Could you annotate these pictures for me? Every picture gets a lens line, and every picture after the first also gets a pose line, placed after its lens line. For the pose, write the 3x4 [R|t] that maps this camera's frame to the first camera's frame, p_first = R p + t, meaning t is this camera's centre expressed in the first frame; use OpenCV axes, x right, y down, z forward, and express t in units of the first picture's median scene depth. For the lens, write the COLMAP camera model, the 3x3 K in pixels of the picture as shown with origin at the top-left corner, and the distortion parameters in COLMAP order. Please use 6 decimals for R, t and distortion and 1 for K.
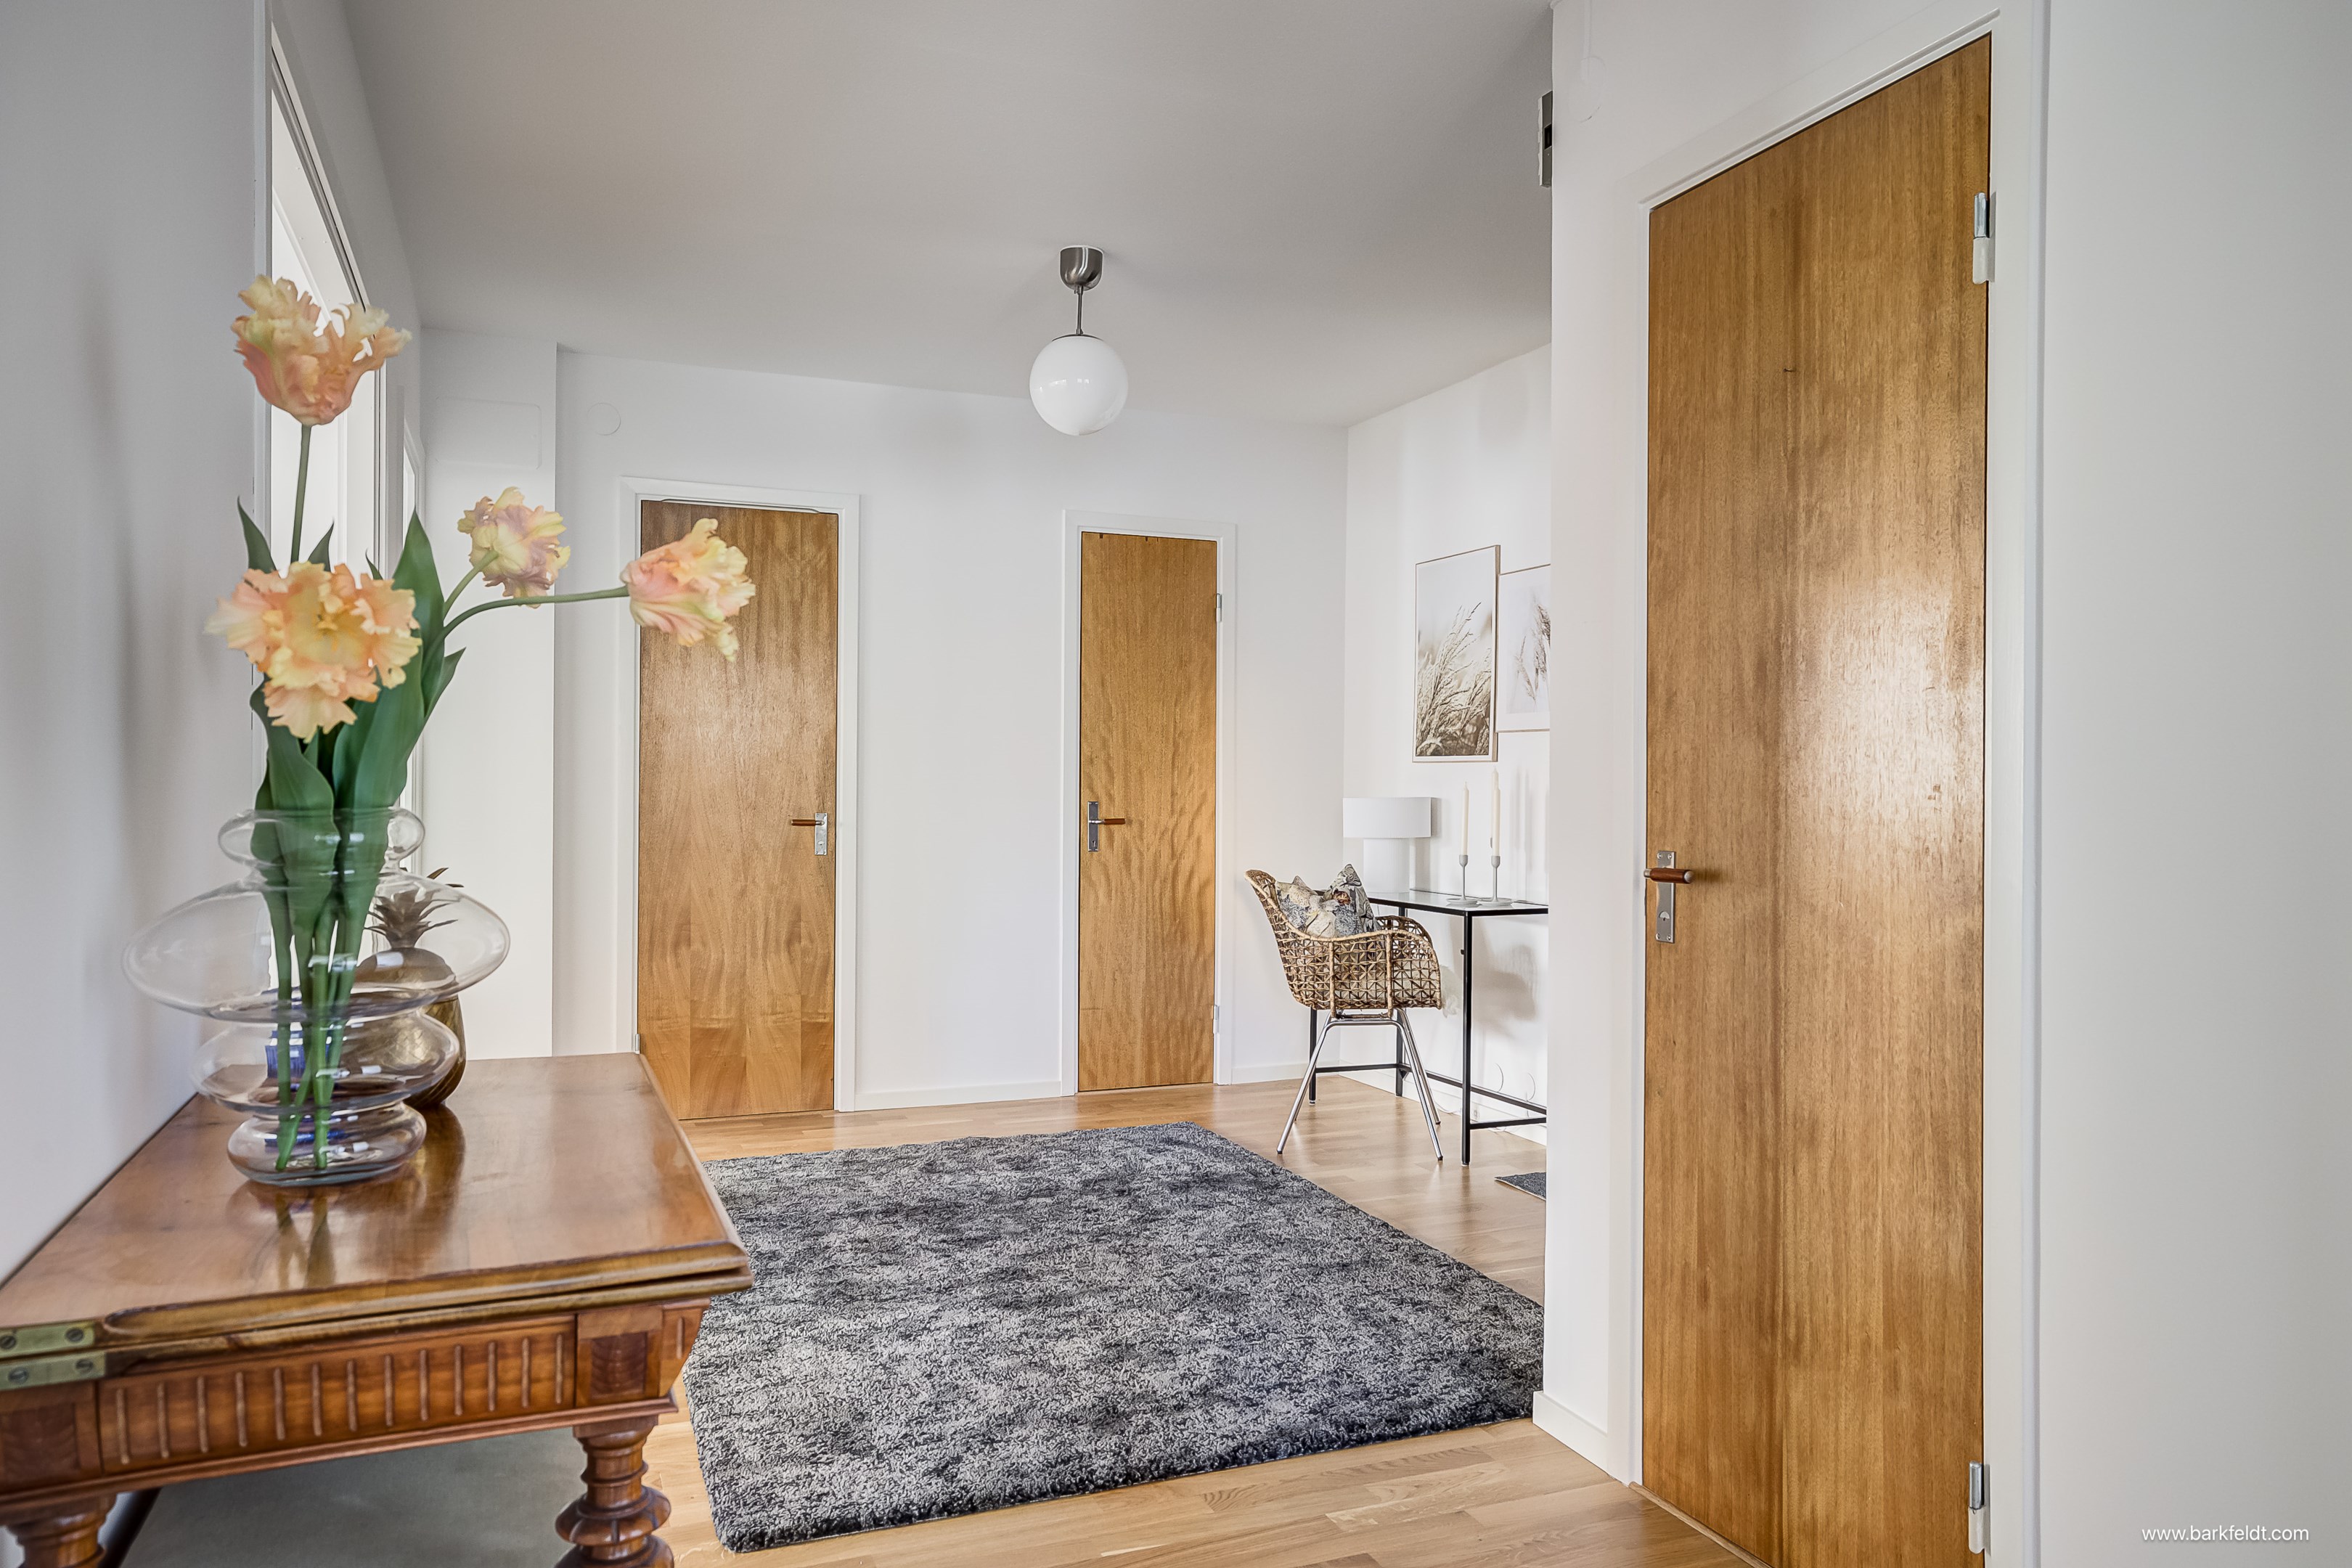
lens RADIAL K [[1602.5, 0, 1176.0], [0, 1602.5, 784.0], [0, 0, 1]] dist [-0.004261, 0.000266]
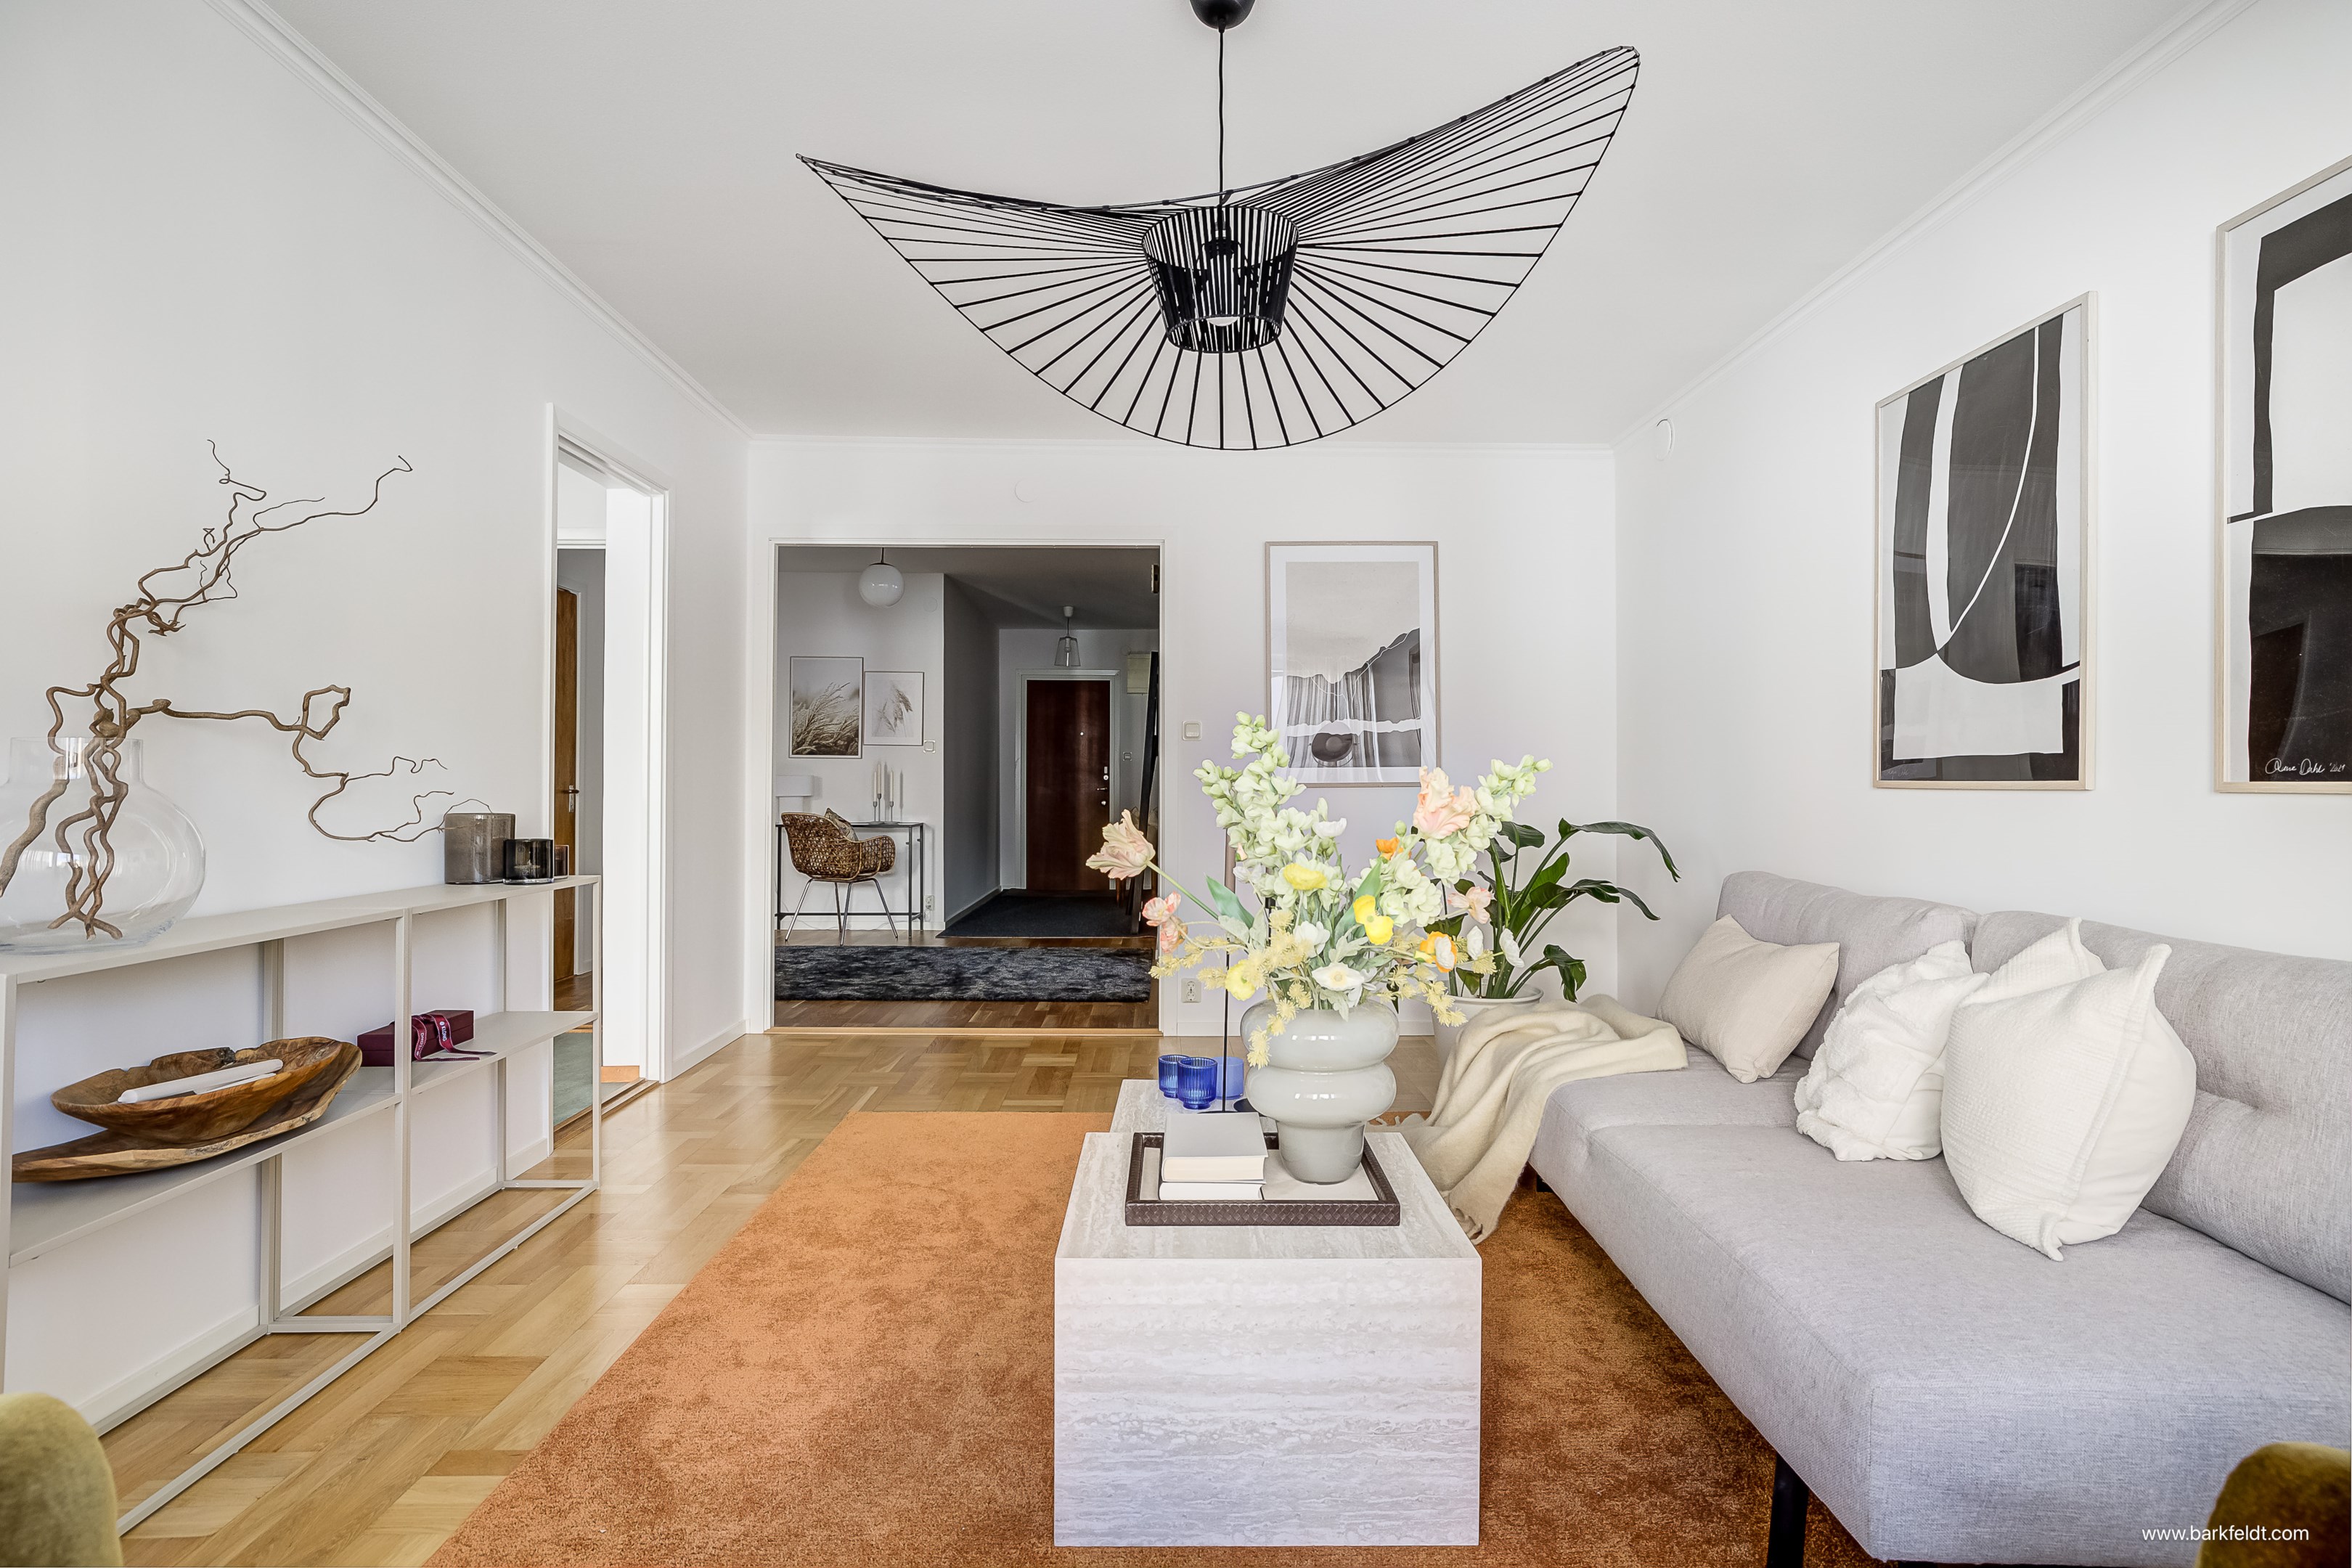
lens RADIAL K [[1190.1, 0, 1182.7], [0, 1190.1, 780.9], [0, 0, 1]] dist [-0.051150, 0.020251]
pose [[0.360893, -0.003928, 0.932599, -1.073068], [-0.005499, 0.999965, 0.006340, 0.003227], [-0.932591, -0.007417, 0.360859, 0.030200]]
